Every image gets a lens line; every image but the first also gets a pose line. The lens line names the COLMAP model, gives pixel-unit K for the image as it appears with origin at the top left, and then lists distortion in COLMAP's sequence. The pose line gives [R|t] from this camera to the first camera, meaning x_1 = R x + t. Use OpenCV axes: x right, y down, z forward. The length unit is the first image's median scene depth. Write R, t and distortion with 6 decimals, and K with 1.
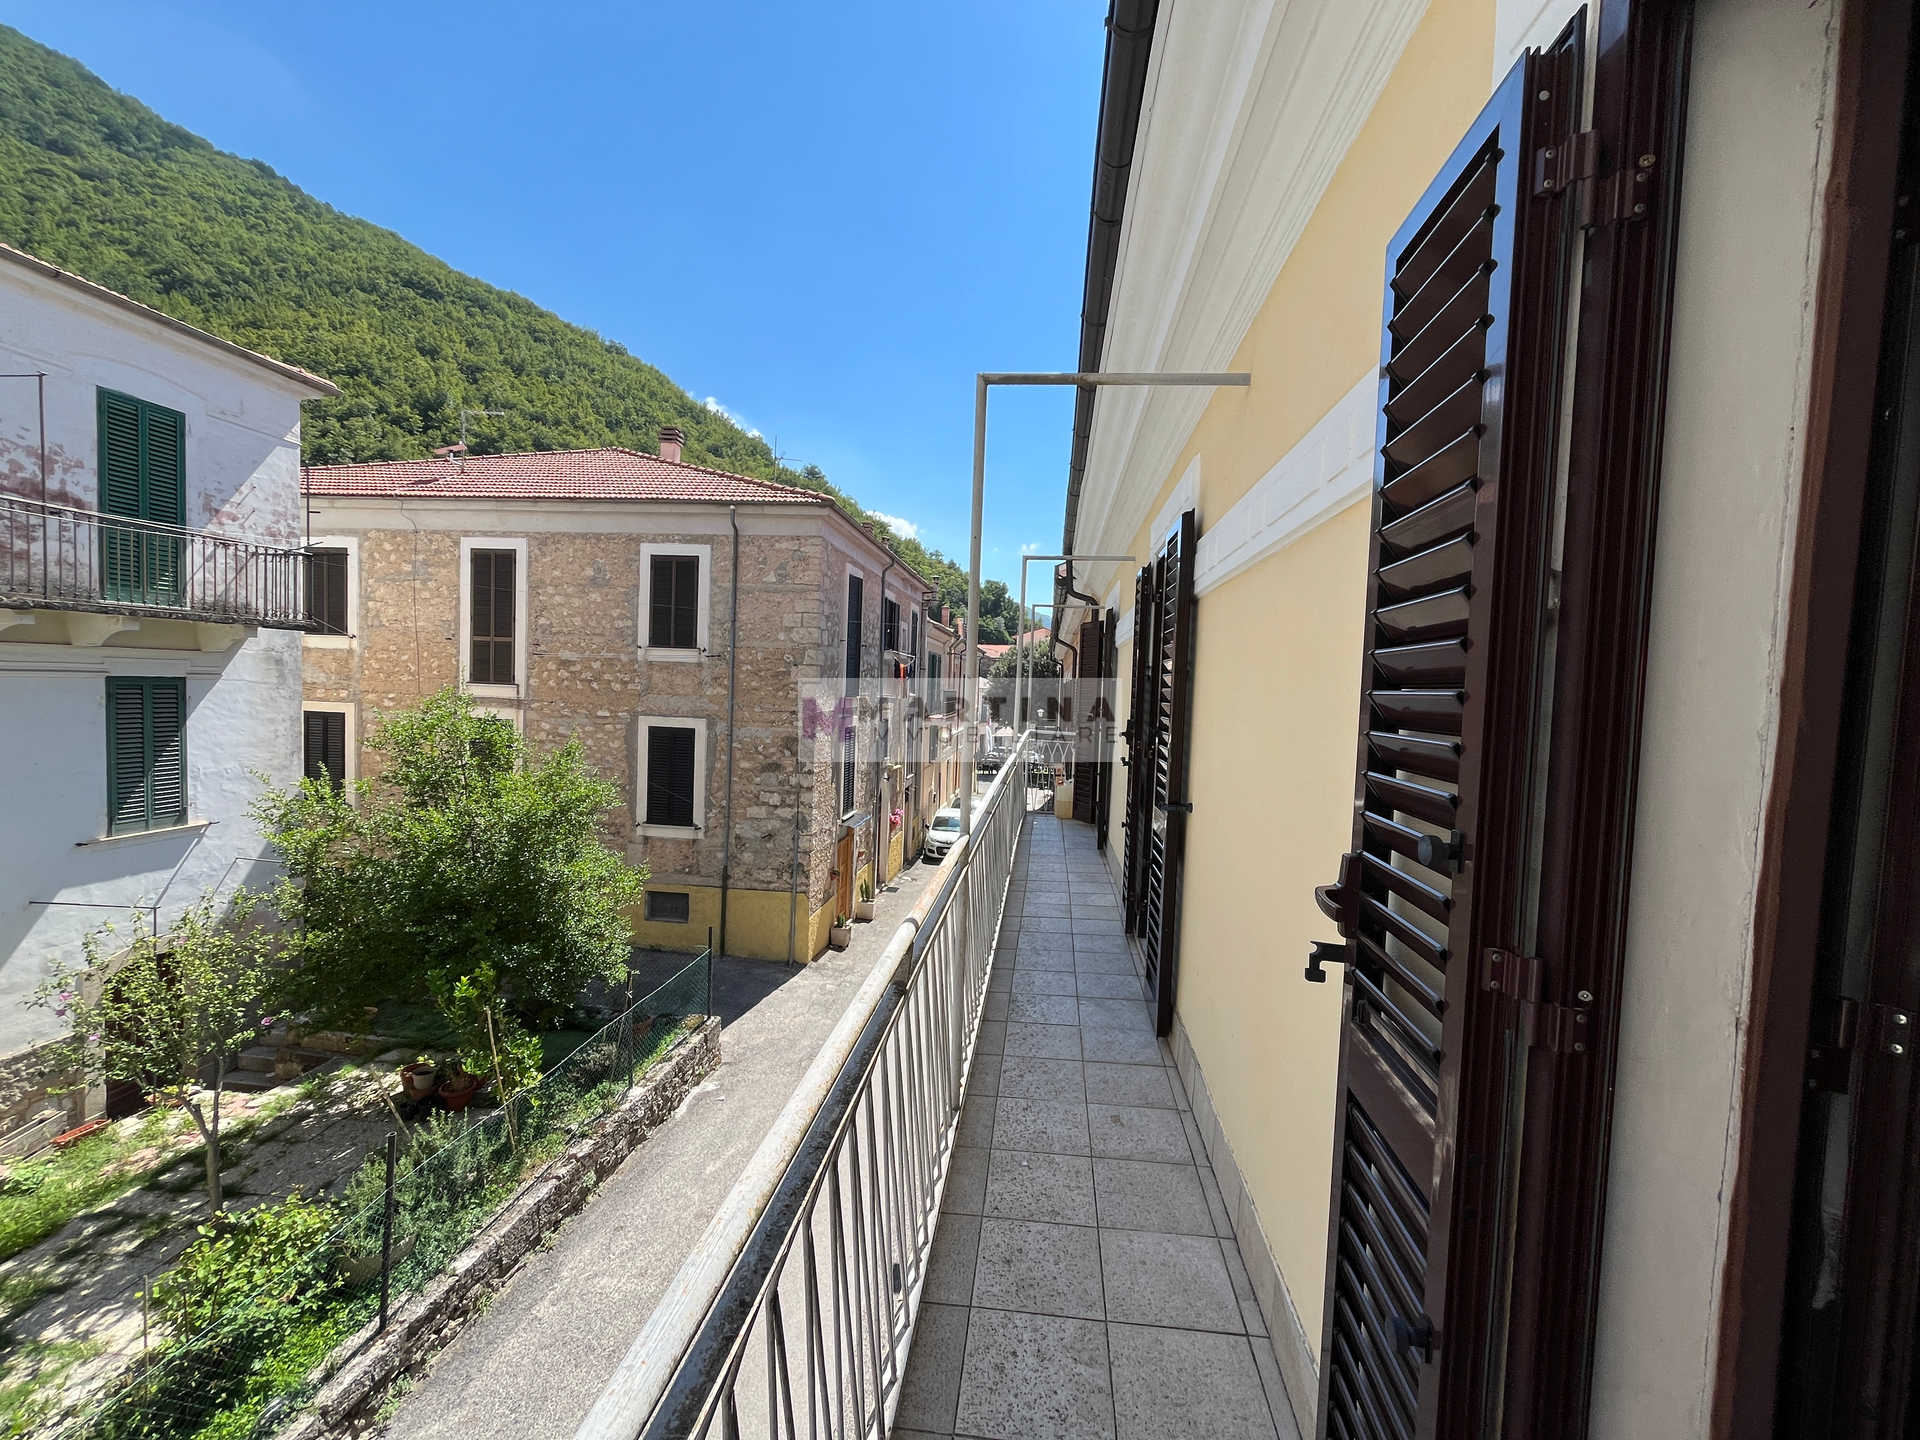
lens RADIAL K [[778.1, 0, 960.8], [0, 778.1, 721.4], [0, 0, 1]] dist [-0.001275, -0.000589]
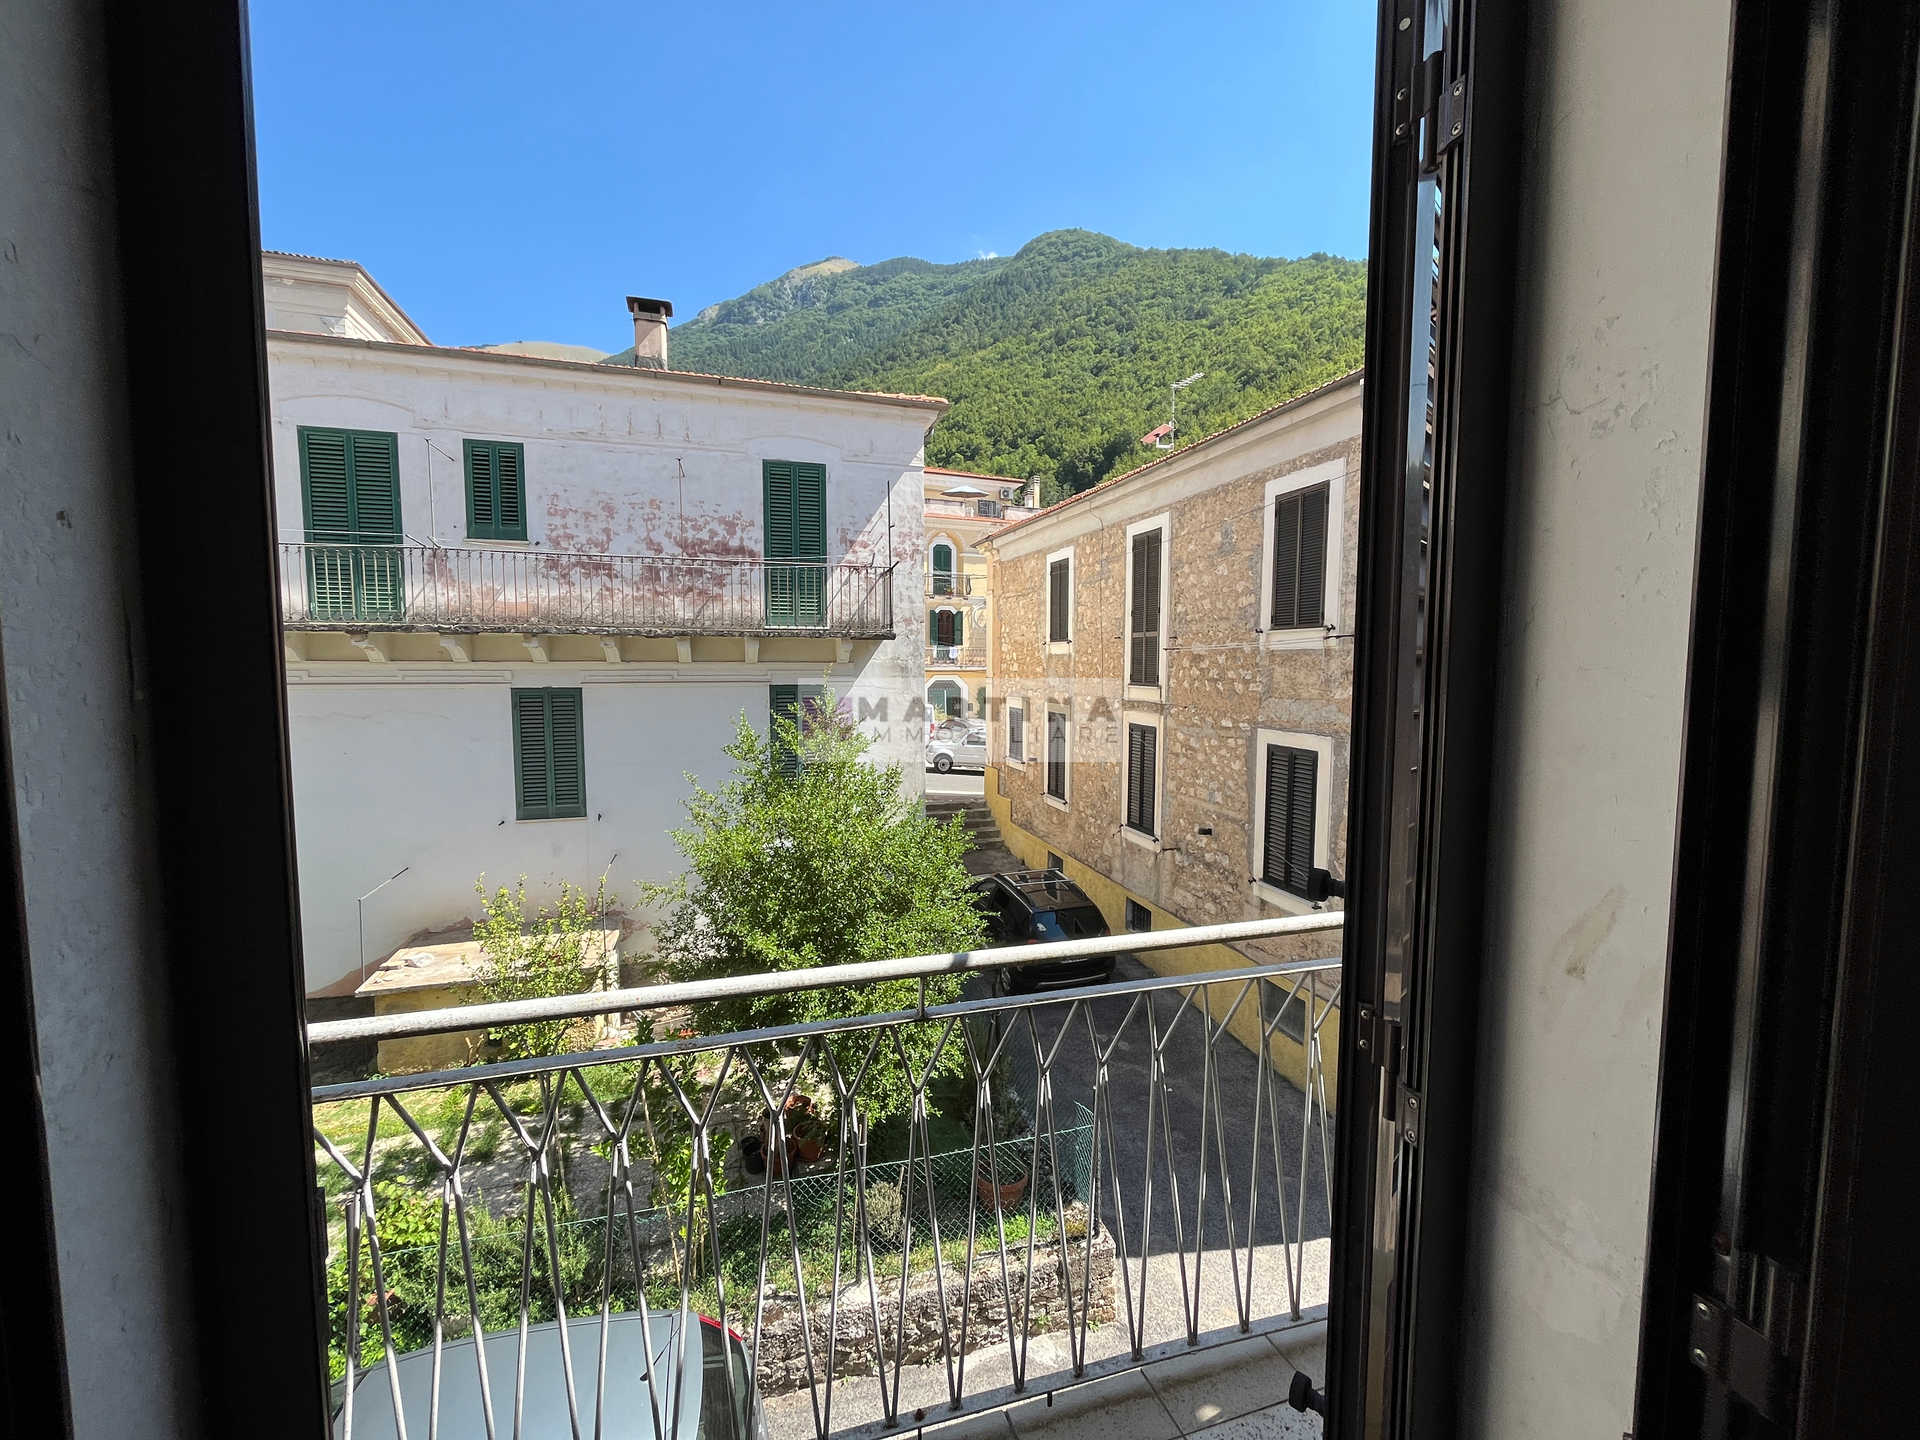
lens RADIAL K [[778.1, 0, 962.6], [0, 778.1, 724.1], [0, 0, 1]] dist [-0.001275, -0.000589]
pose [[0.405291, 0.033125, -0.913588, 0.125093], [-0.028014, 0.999324, 0.023806, -0.020230], [0.913759, 0.015944, 0.405945, 0.463216]]
